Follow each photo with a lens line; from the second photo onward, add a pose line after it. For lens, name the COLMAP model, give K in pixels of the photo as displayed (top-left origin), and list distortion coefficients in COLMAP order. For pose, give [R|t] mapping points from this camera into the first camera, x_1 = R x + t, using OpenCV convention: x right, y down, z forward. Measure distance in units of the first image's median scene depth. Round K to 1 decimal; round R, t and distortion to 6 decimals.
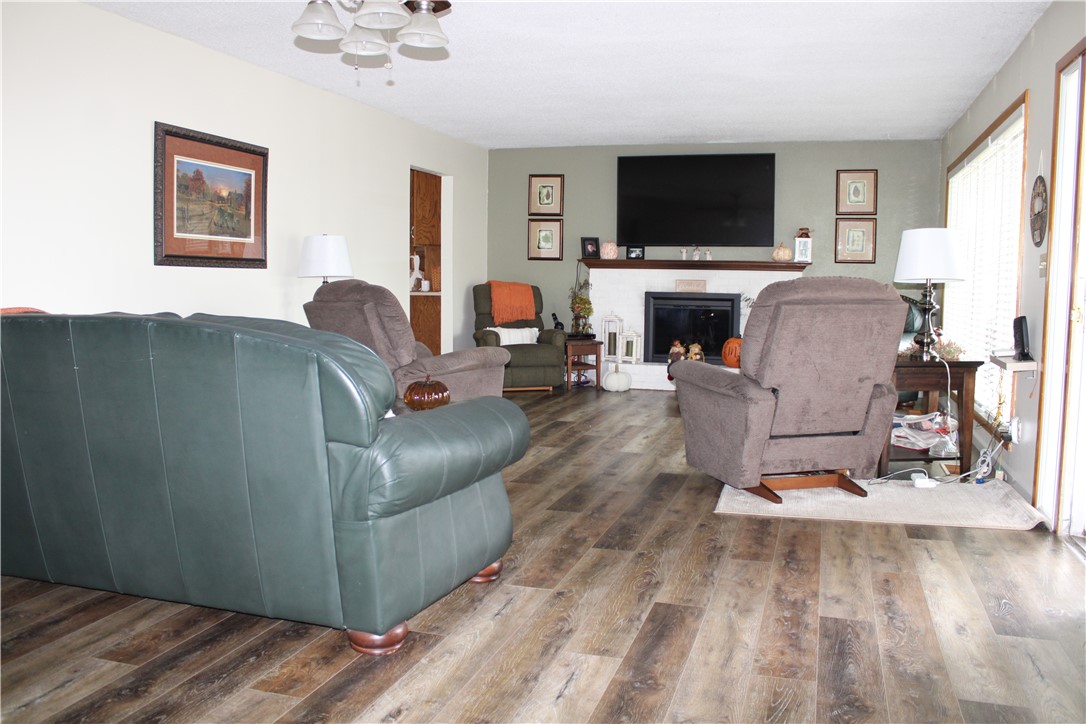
lens RADIAL K [[896.9, 0, 550.2], [0, 896.9, 357.2], [0, 0, 1]] dist [-0.167171, 0.144993]
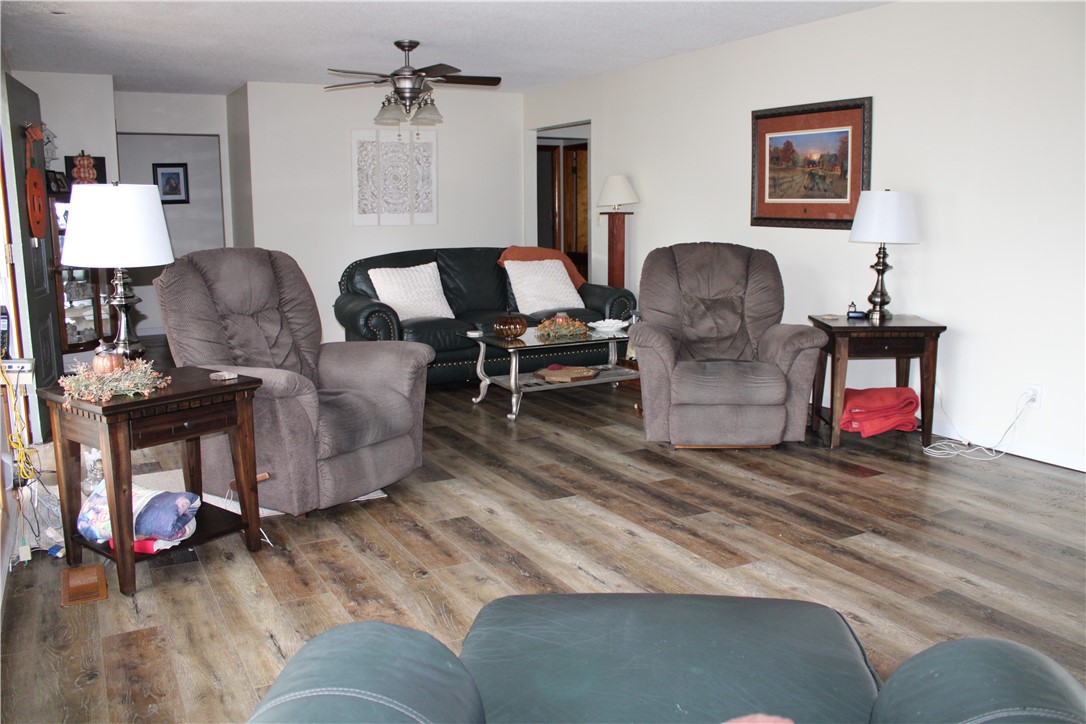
lens RADIAL K [[896.9, 0, 550.2], [0, 896.9, 357.2], [0, 0, 1]] dist [-0.167171, 0.144993]
pose [[-0.702578, 0.097623, -0.704879, 0.635165], [-0.074383, 0.975044, 0.209179, -0.158061], [0.707708, 0.199396, -0.677783, 1.608566]]
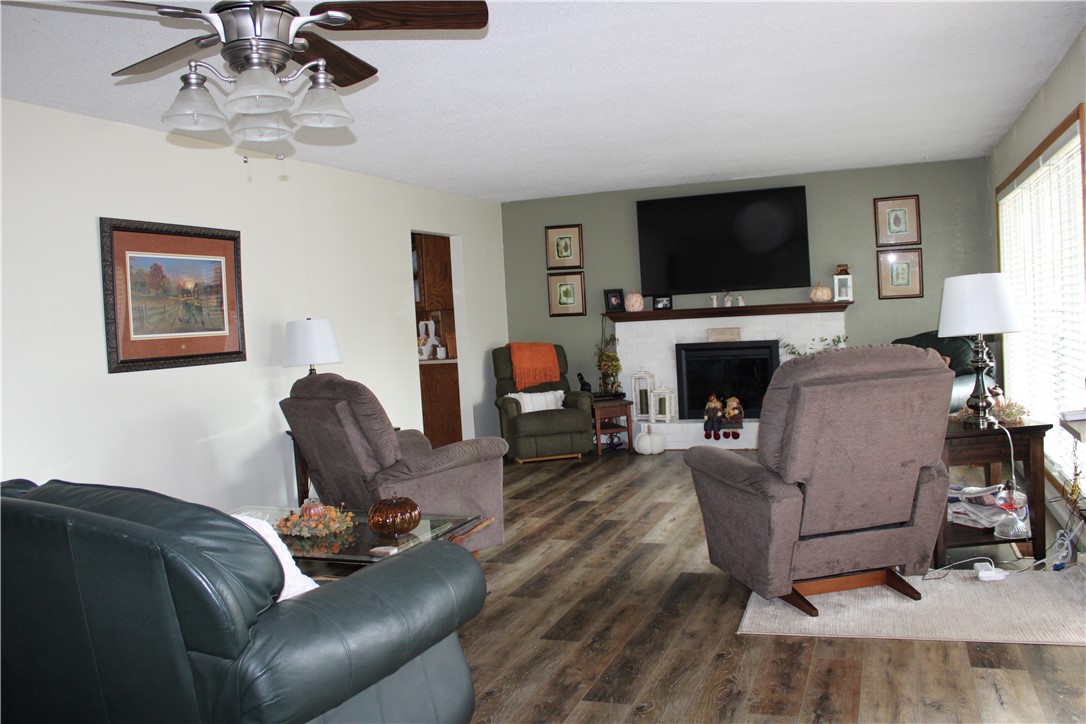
lens RADIAL K [[896.9, 0, 550.2], [0, 896.9, 357.2], [0, 0, 1]] dist [-0.167171, 0.144993]
pose [[0.995723, -0.064647, -0.066010, 0.065234], [0.062138, 0.997290, -0.039391, -0.054779], [0.068377, 0.035121, 0.997041, 0.115273]]
